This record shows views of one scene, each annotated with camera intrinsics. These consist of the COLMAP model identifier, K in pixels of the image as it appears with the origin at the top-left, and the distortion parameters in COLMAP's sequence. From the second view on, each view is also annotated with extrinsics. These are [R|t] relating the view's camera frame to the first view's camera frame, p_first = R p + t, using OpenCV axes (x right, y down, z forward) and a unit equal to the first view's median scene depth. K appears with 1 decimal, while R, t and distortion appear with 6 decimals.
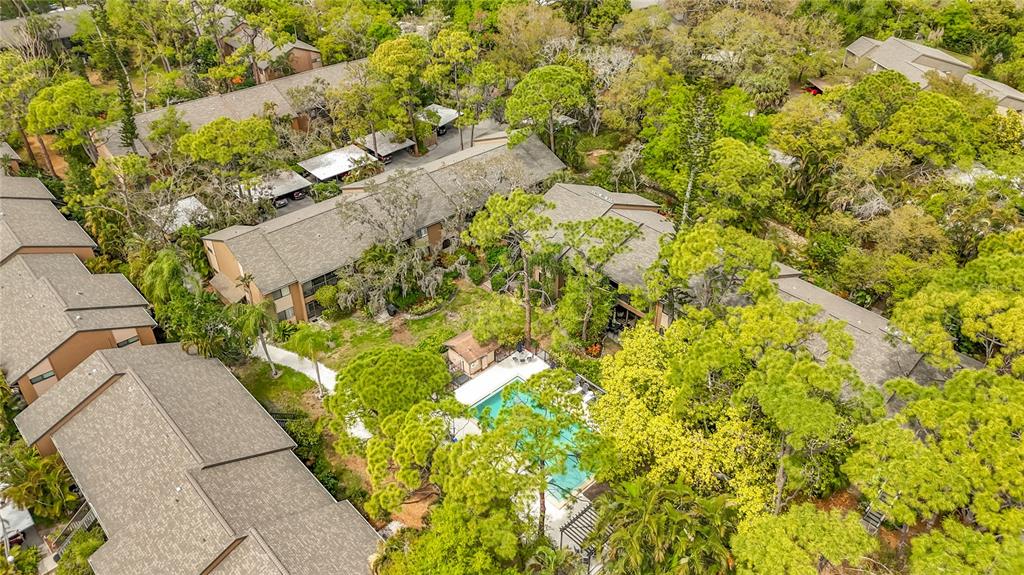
lens RADIAL K [[766.2, 0, 512.8], [0, 766.2, 287.3], [0, 0, 1]] dist [0.058478, -0.061000]
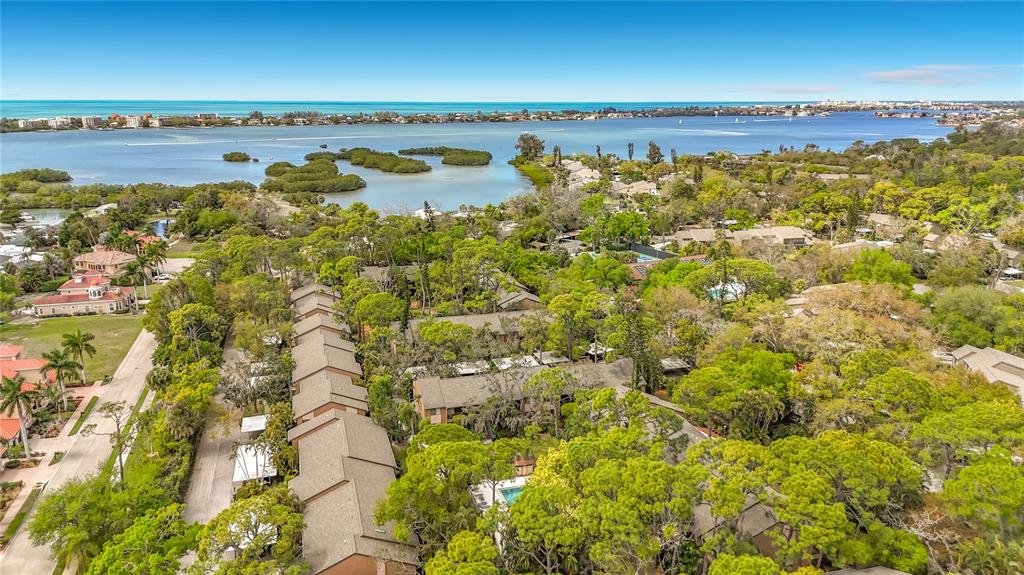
lens RADIAL K [[766.2, 0, 511.5], [0, 766.2, 286.3], [0, 0, 1]] dist [0.058478, -0.061000]
pose [[0.895566, 0.102327, -0.433002, 0.530453], [-0.252639, 0.918040, -0.305574, 0.215812], [0.366245, 0.383055, 0.848017, -0.479756]]
